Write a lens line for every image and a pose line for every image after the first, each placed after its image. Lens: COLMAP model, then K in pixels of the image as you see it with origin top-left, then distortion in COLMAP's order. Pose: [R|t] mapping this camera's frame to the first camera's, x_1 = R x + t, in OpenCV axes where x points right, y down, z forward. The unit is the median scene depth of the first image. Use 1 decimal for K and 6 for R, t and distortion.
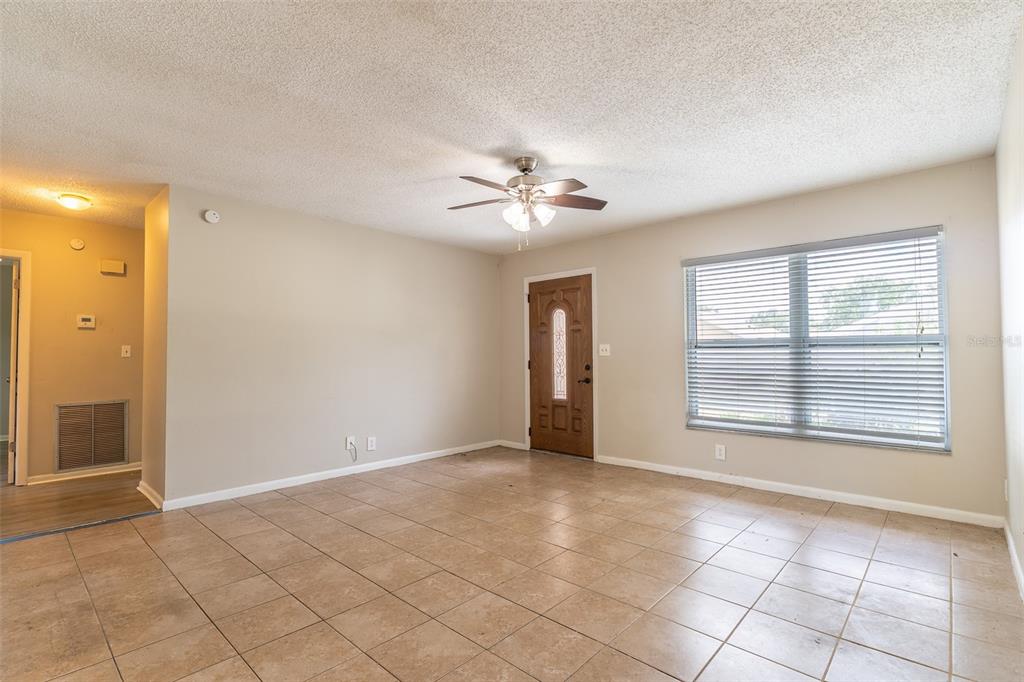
lens RADIAL K [[480.1, 0, 508.6], [0, 480.1, 346.4], [0, 0, 1]] dist [-0.002974, 0.000004]
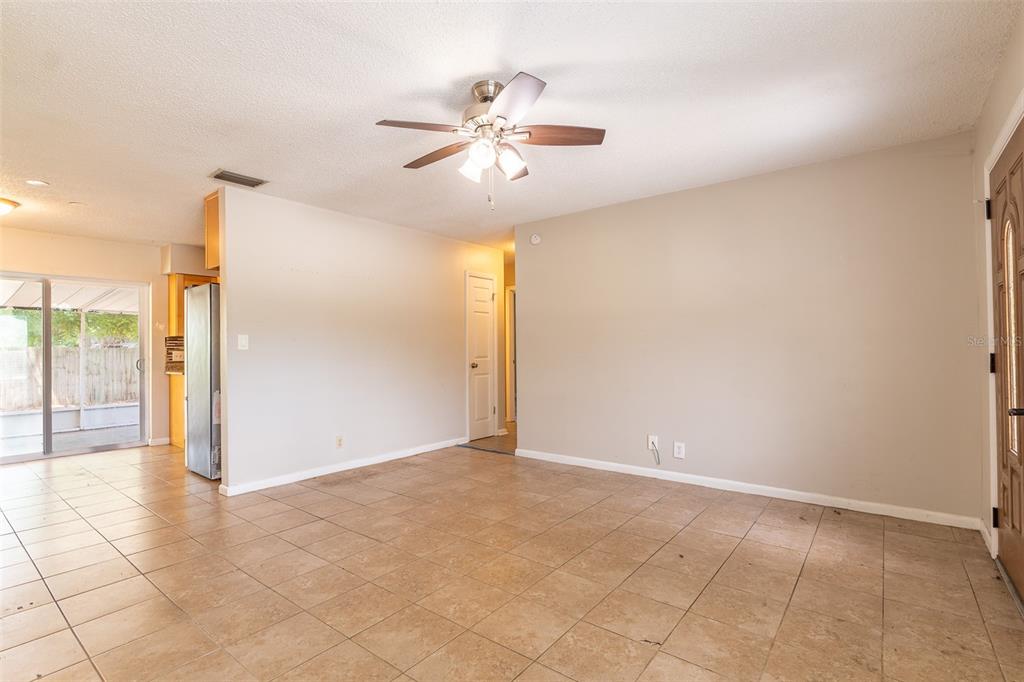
lens RADIAL K [[480.1, 0, 508.6], [0, 480.1, 342.2], [0, 0, 1]] dist [-0.002974, 0.000004]
pose [[0.078876, -0.011075, -0.996823, 0.699769], [0.031389, 0.999470, -0.008621, 0.016822], [0.996390, -0.030609, 0.079181, 0.857966]]
